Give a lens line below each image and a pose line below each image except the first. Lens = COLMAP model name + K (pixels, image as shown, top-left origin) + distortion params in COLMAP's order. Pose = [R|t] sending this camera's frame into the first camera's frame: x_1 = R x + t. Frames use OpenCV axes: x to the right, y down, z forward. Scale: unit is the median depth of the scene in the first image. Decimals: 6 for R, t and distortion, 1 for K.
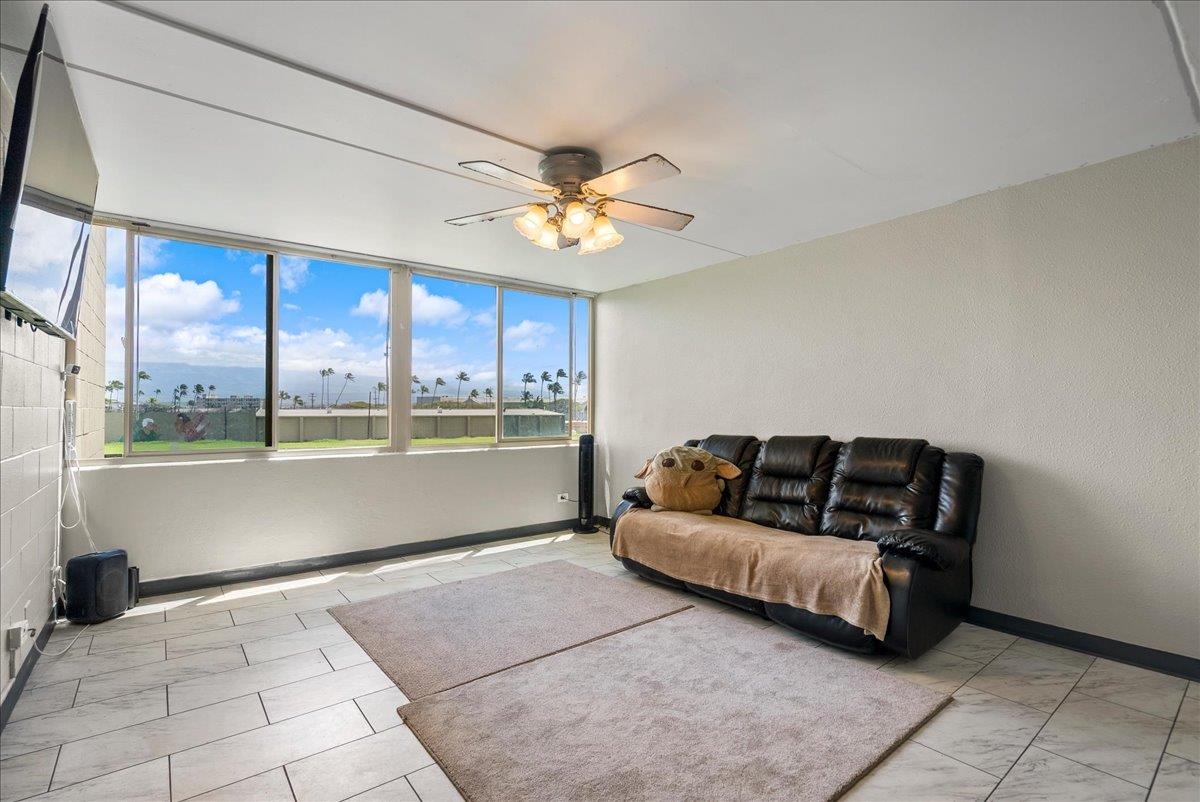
lens RADIAL K [[550.1, 0, 594.5], [0, 550.1, 403.9], [0, 0, 1]] dist [0.000883, 0.000379]
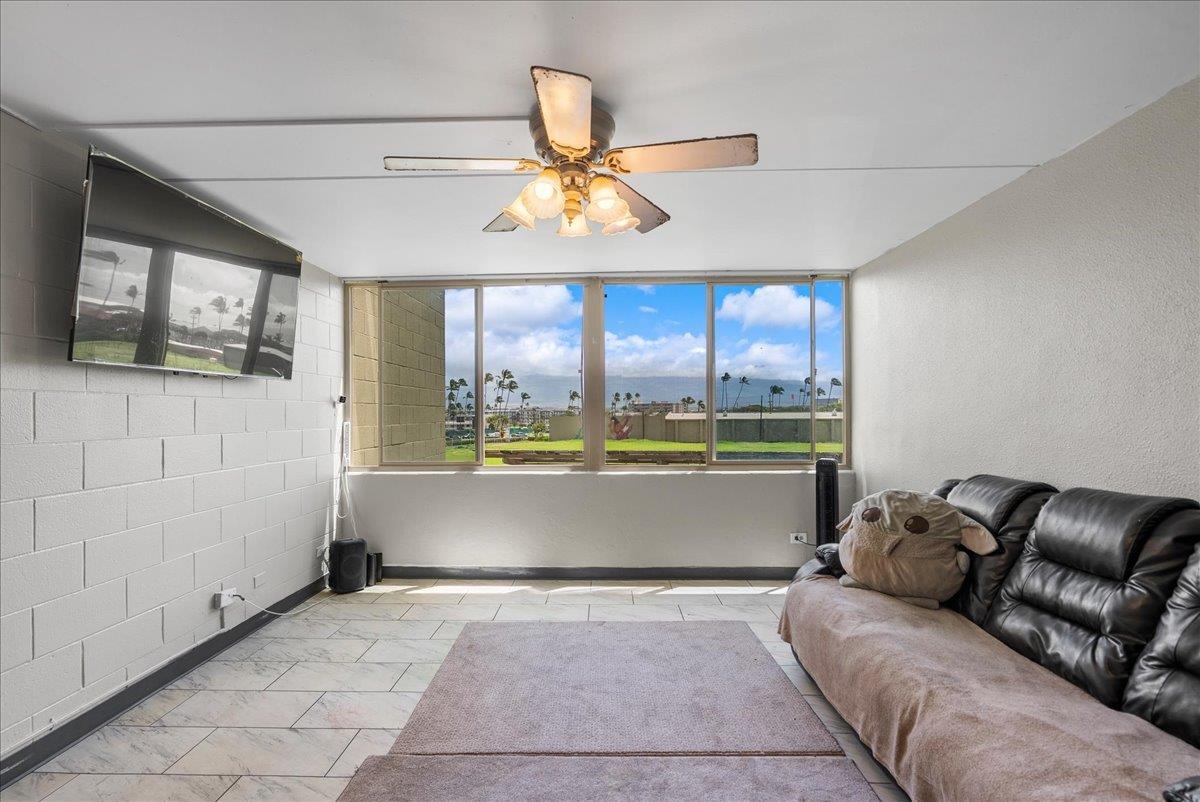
lens RADIAL K [[554.6, 0, 599.5], [0, 554.6, 410.5], [0, 0, 1]] dist [0.000564, 0.000533]
pose [[0.771176, -0.008509, -0.636565, 0.312787], [0.013749, 0.999900, 0.003291, -0.025023], [0.636474, -0.011290, 0.771216, 0.286360]]
